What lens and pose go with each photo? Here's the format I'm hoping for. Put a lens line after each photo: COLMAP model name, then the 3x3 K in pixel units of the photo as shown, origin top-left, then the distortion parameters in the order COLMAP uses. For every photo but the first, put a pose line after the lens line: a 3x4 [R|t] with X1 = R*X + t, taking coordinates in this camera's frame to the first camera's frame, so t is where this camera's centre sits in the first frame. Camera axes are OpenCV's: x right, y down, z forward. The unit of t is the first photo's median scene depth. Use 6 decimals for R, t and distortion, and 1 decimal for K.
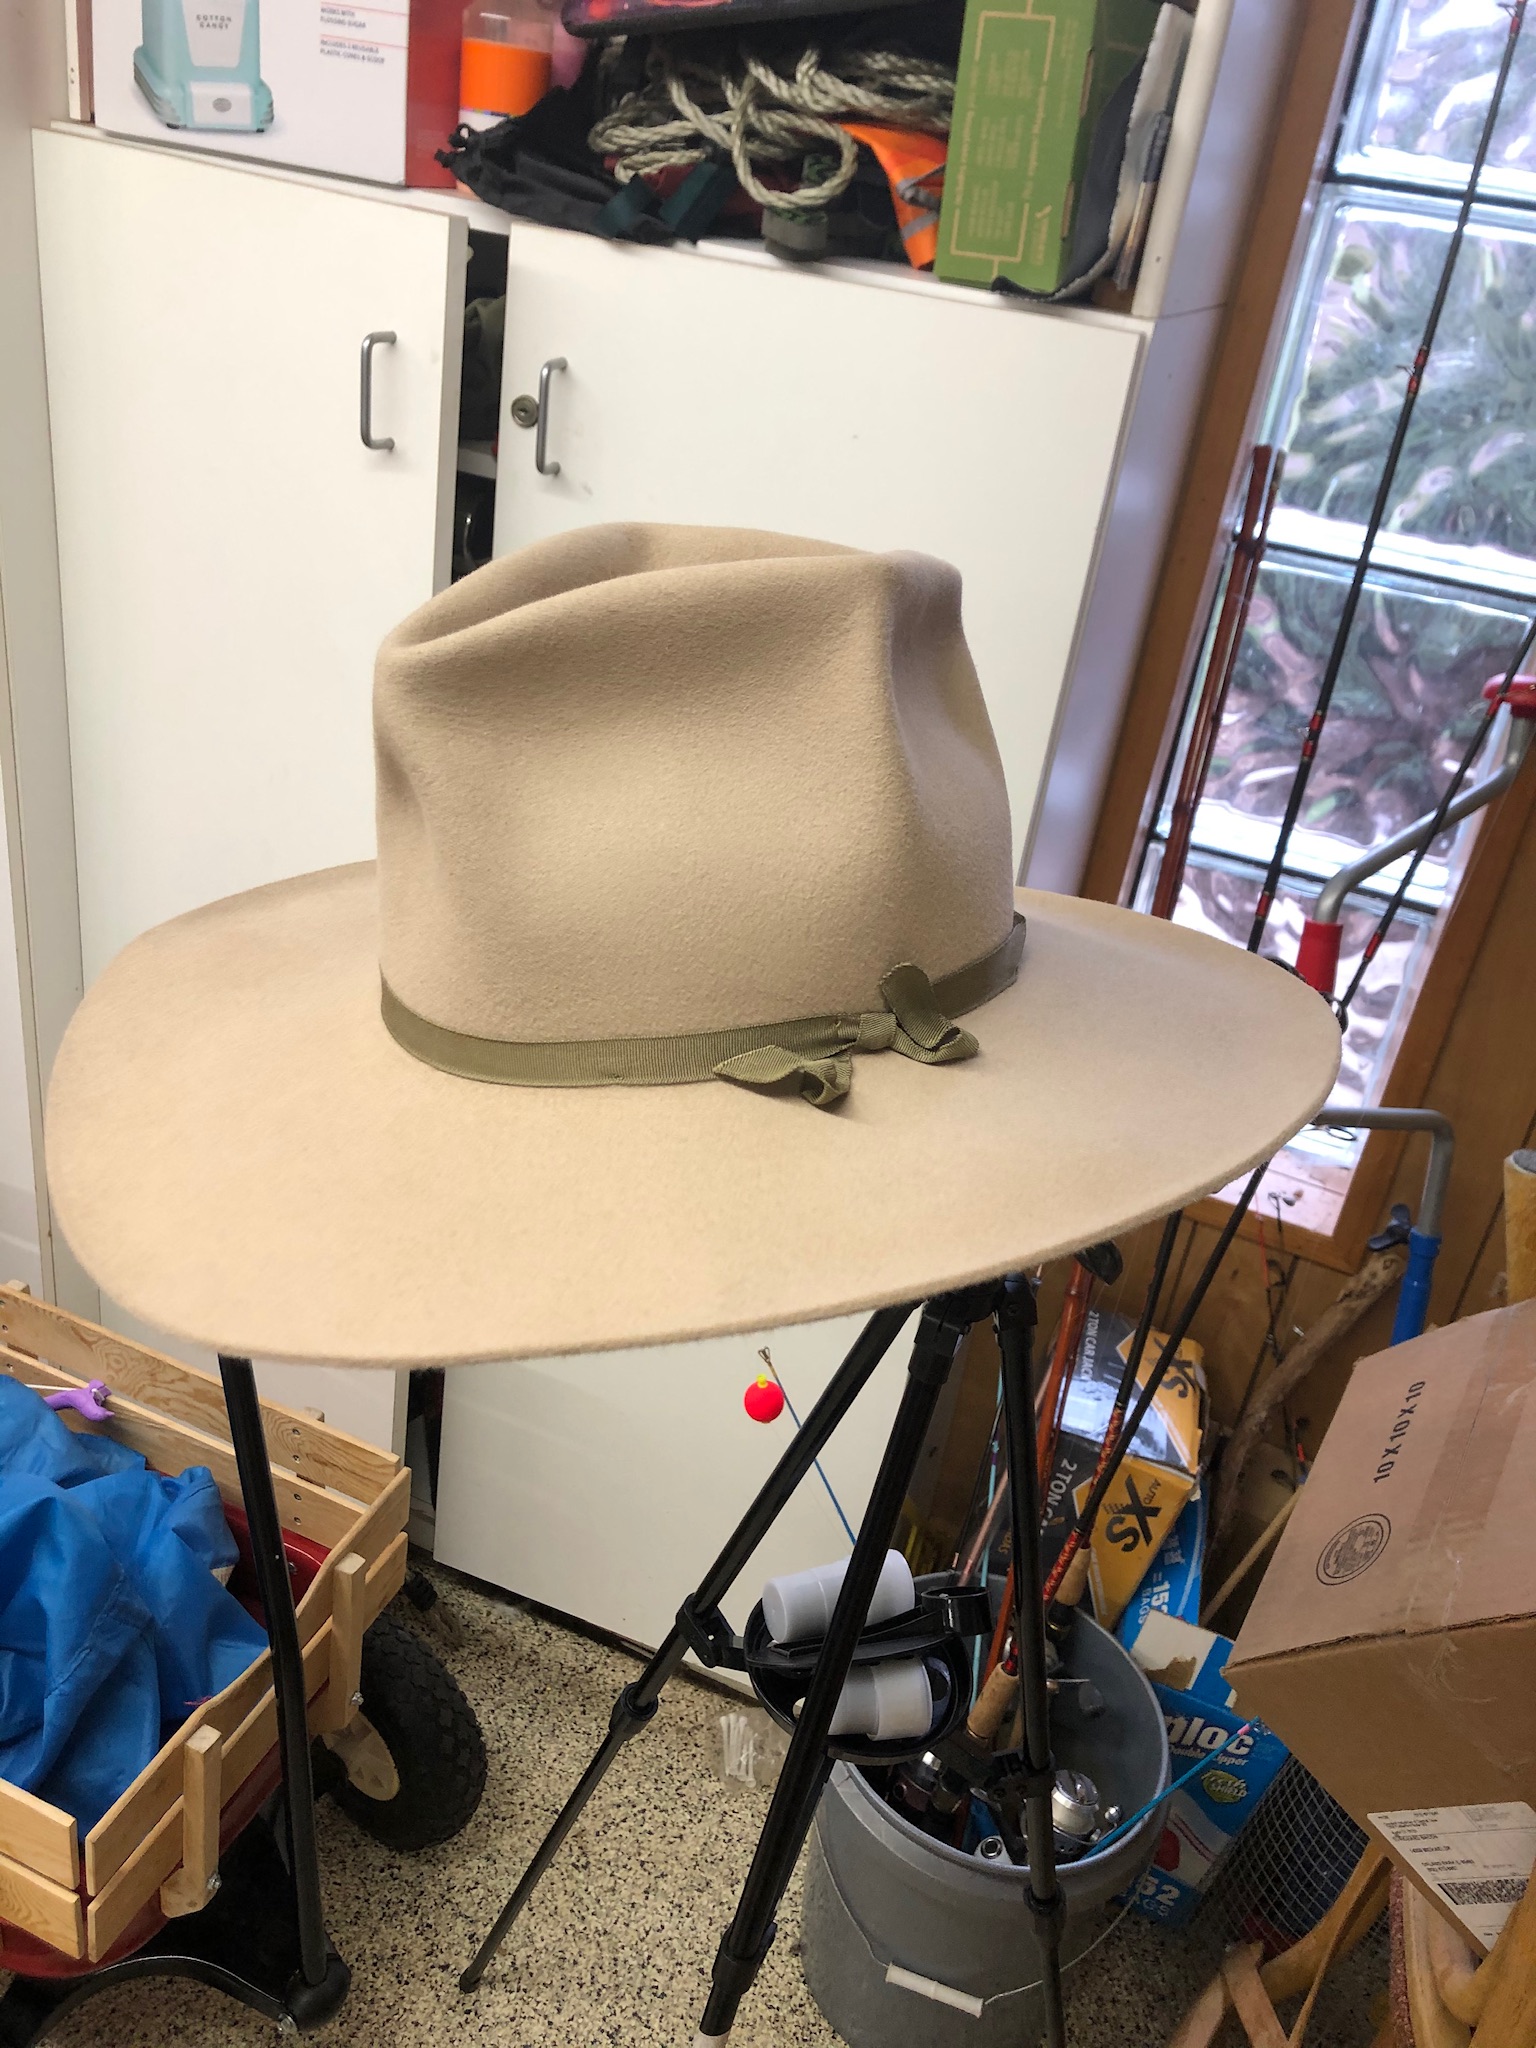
lens RADIAL K [[1665.0, 0, 768.0], [0, 1665.0, 1024.0], [0, 0, 1]] dist [0.073747, 0.005411]
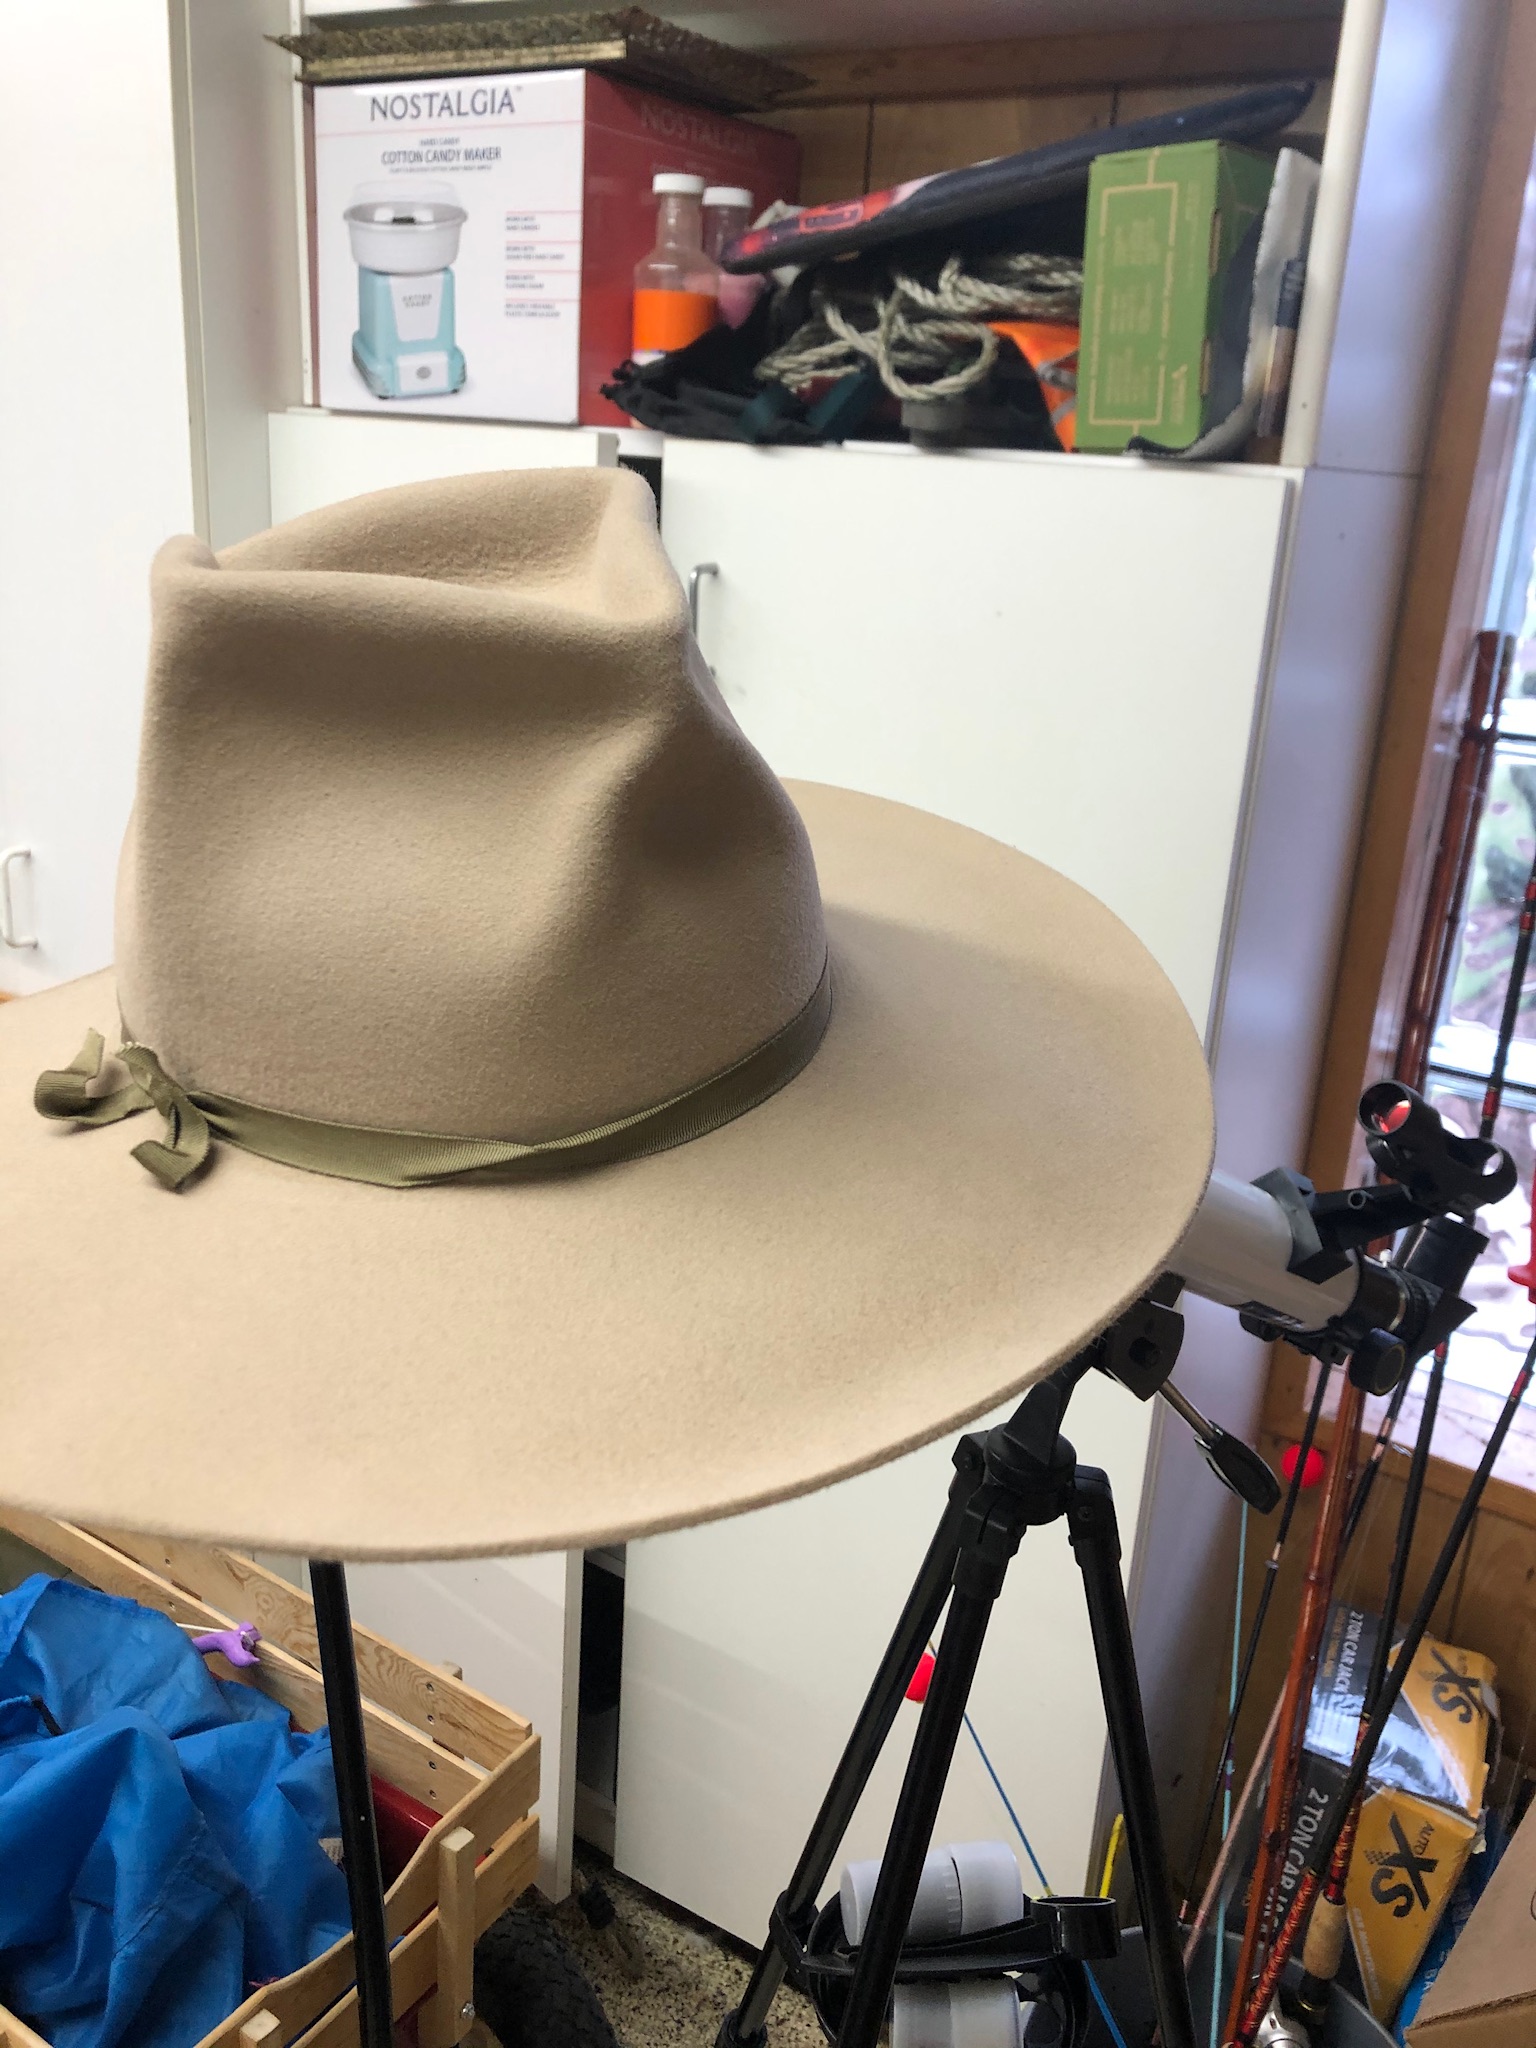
lens RADIAL K [[1679.2, 0, 798.8], [0, 1679.2, 1030.8], [0, 0, 1]] dist [0.092958, -0.061370]
pose [[0.983792, -0.010838, -0.178987, 0.093850], [-0.021551, 0.983790, -0.178026, 0.053056], [0.178015, 0.178998, 0.967611, 0.071211]]
